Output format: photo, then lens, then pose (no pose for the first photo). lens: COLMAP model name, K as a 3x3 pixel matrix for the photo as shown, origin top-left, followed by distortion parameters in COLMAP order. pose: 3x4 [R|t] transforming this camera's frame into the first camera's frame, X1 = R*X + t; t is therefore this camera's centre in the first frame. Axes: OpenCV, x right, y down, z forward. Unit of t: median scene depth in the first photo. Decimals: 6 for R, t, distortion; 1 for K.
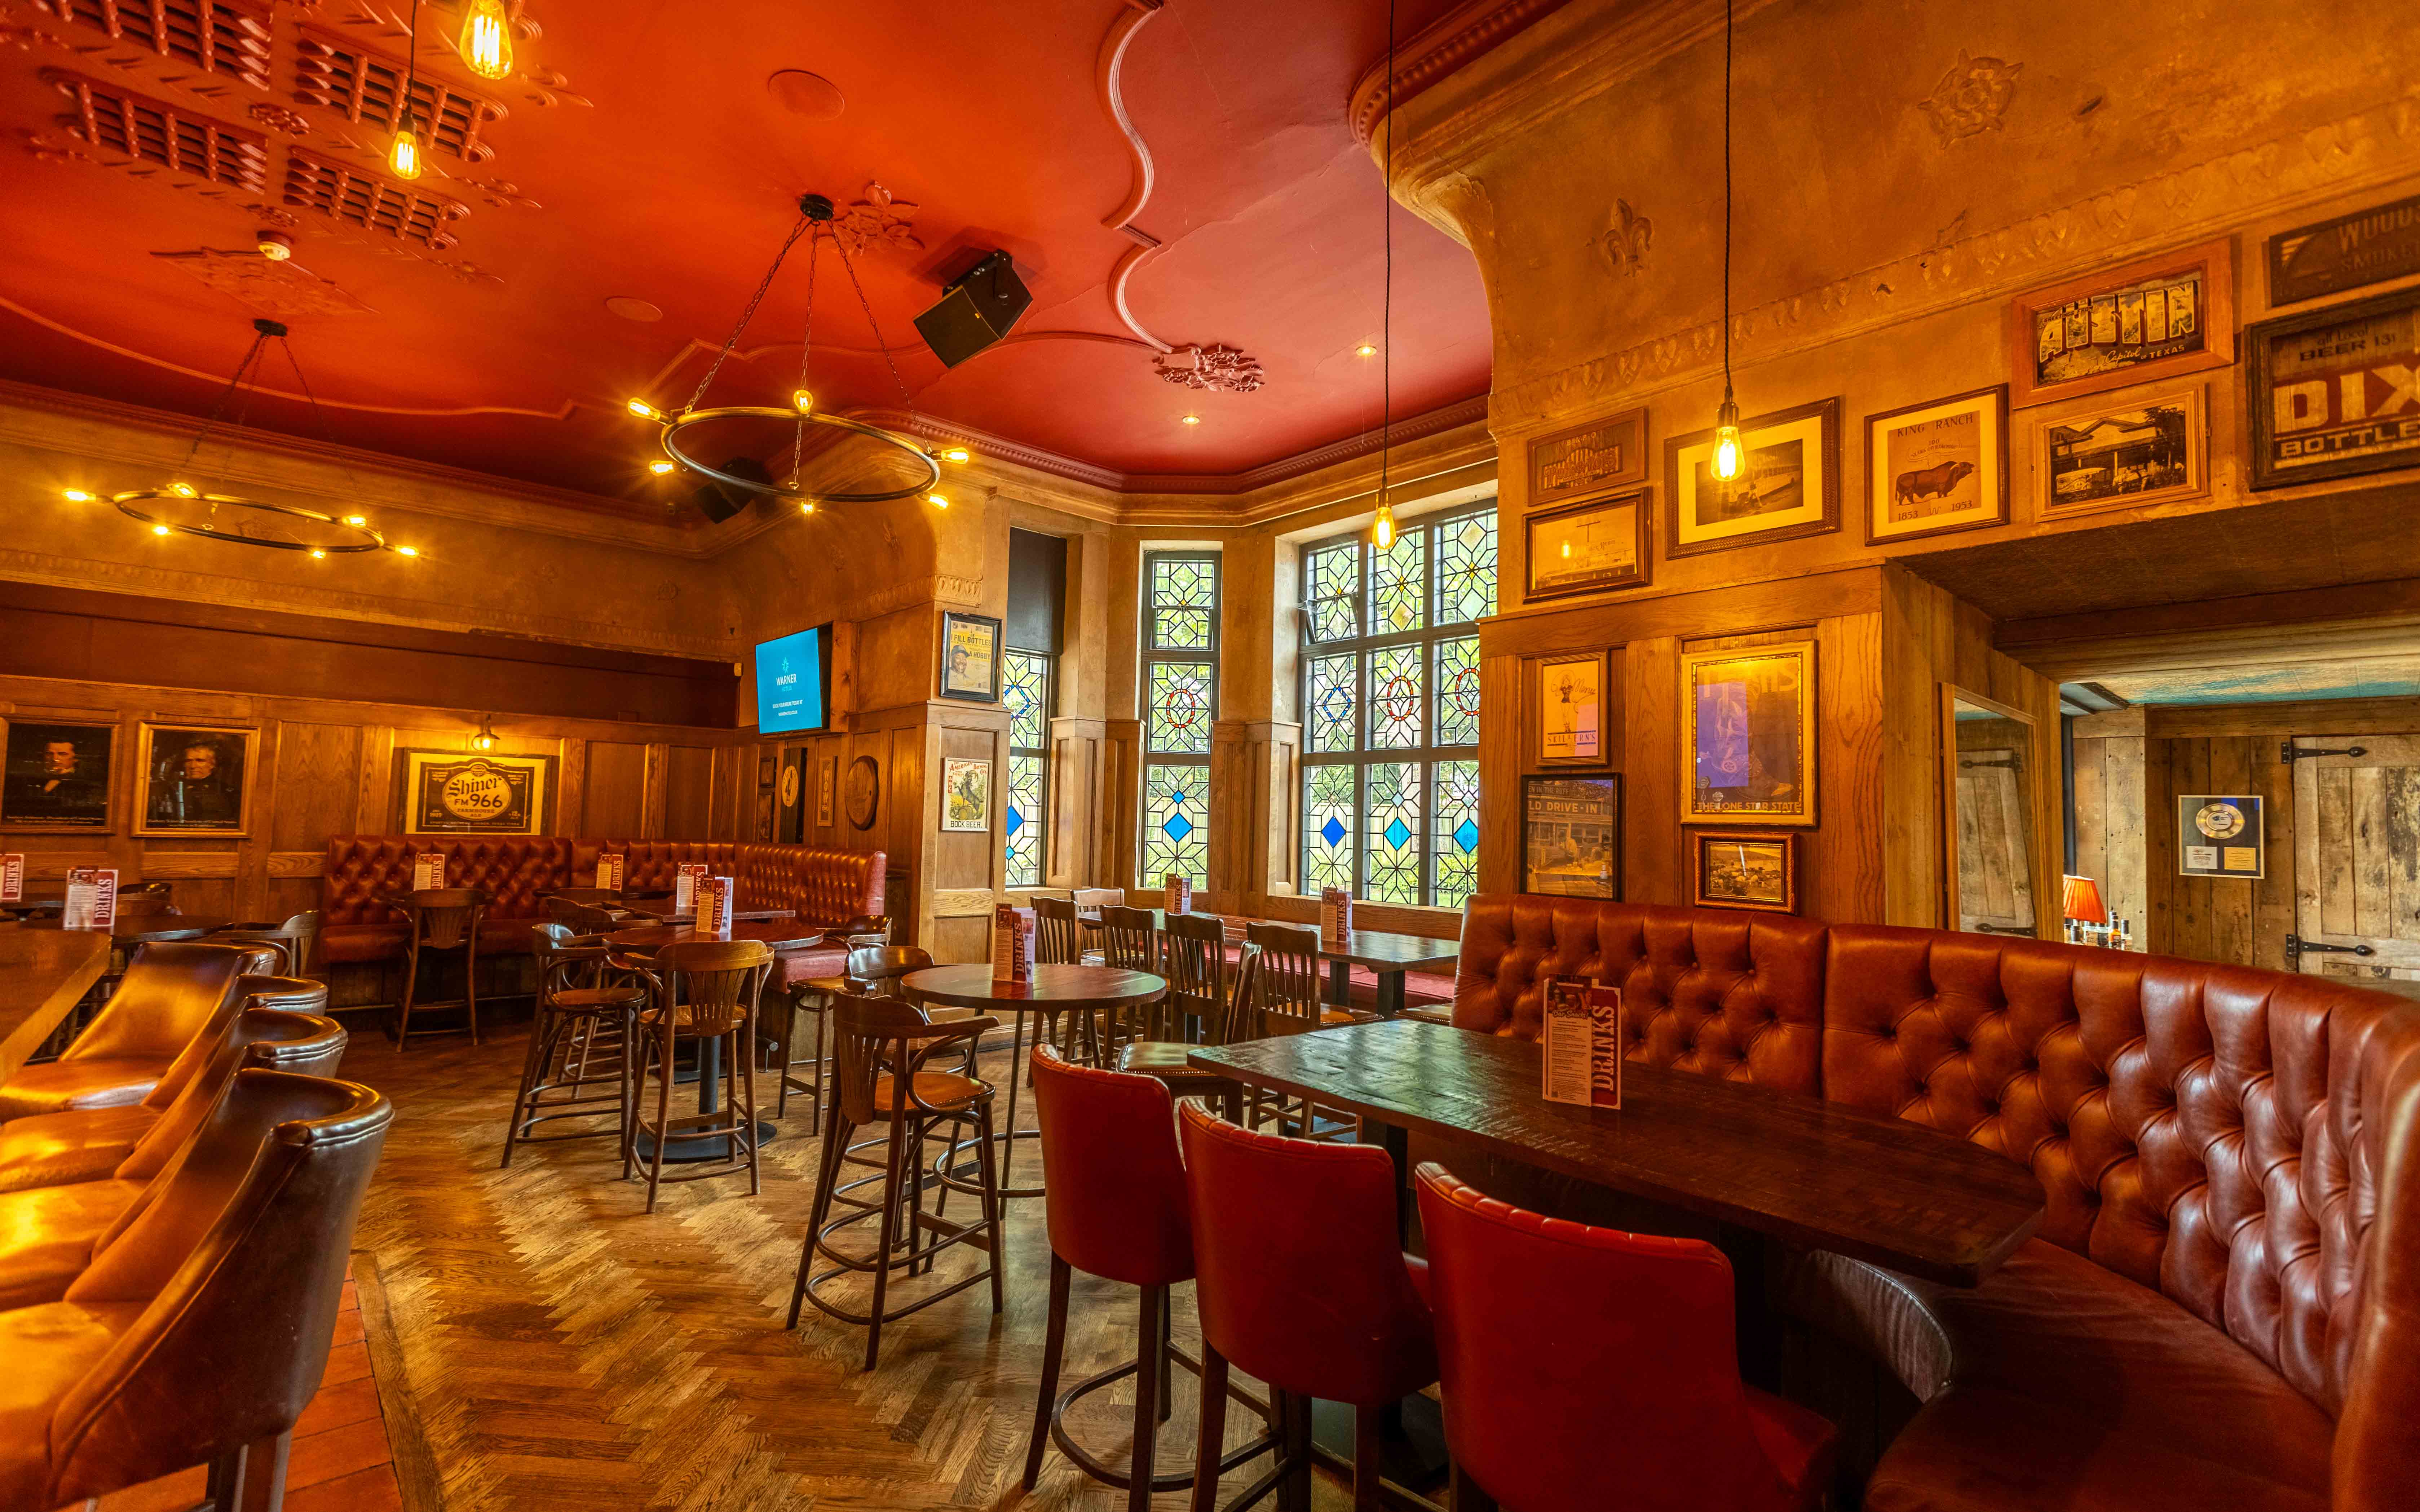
lens RADIAL K [[1100.6, 0, 1203.4], [0, 1100.6, 767.2], [0, 0, 1]] dist [0.002378, 0.000006]
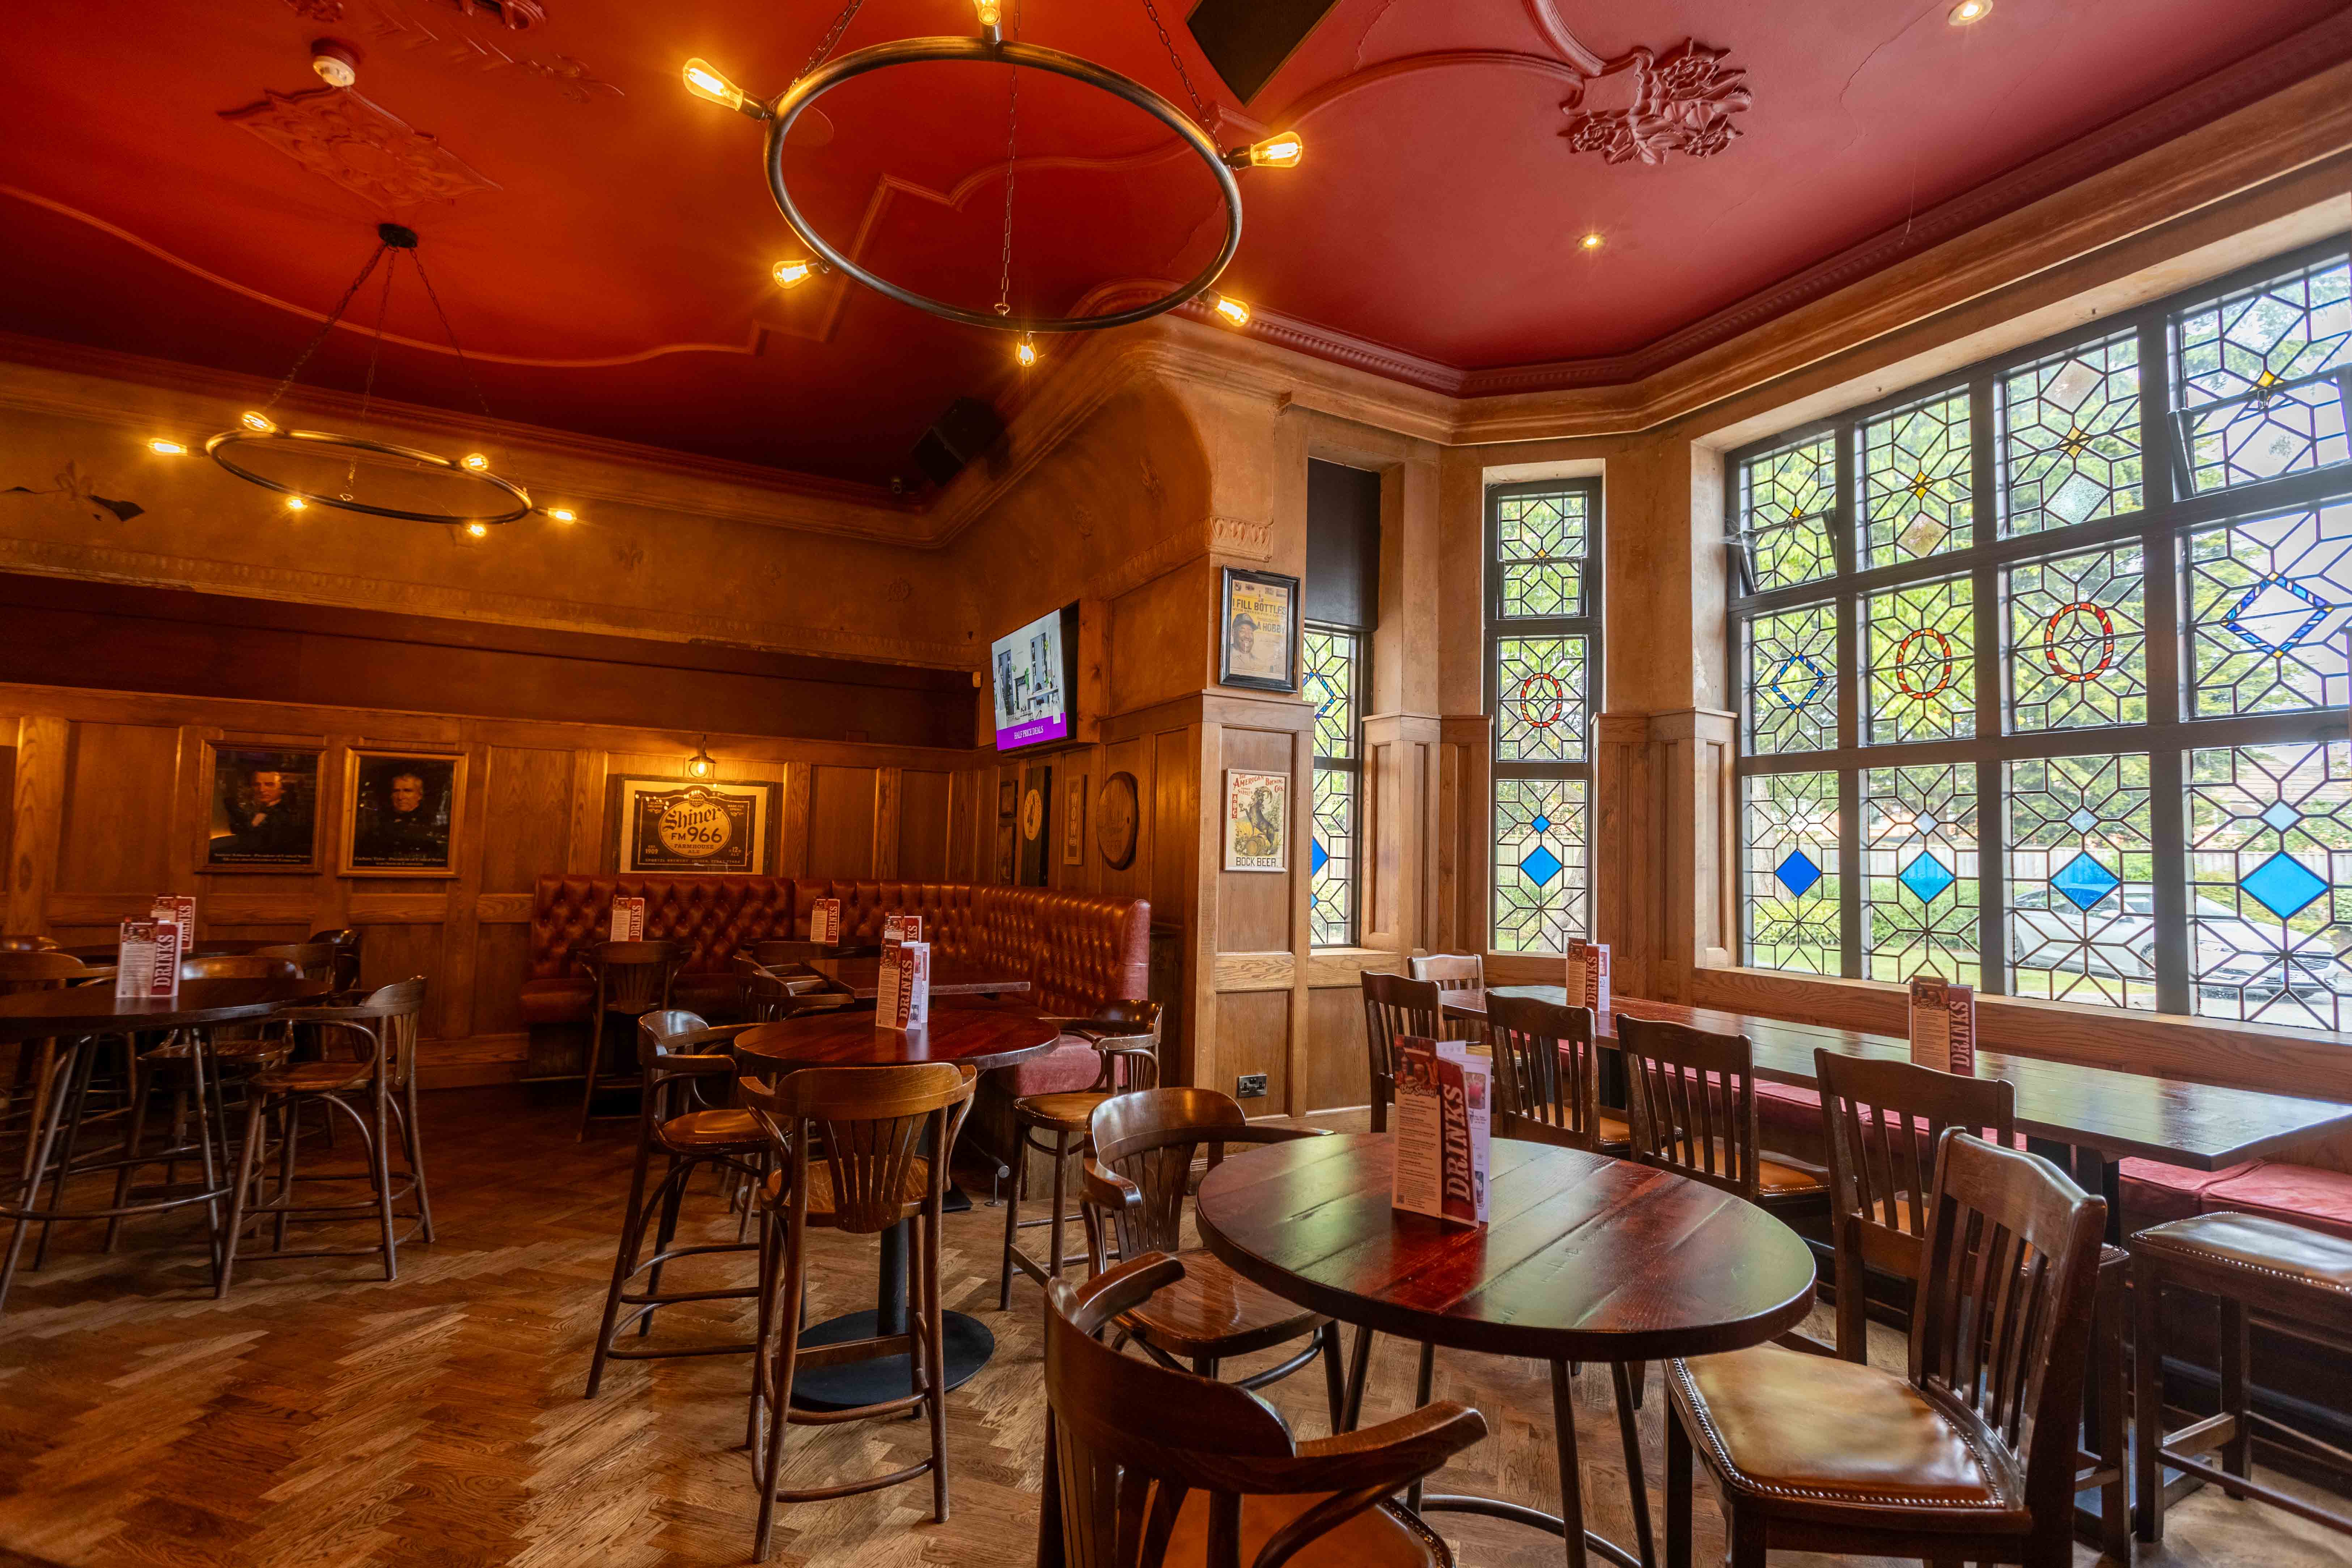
lens RADIAL K [[1067.6, 0, 1176.0], [0, 1067.6, 784.0], [0, 0, 1]] dist [-0.000306, 0.000101]
pose [[0.969054, -0.018312, -0.246167, -0.087566], [0.013213, 0.999663, -0.022349, 0.014609], [0.246493, 0.018405, 0.968970, 0.290153]]
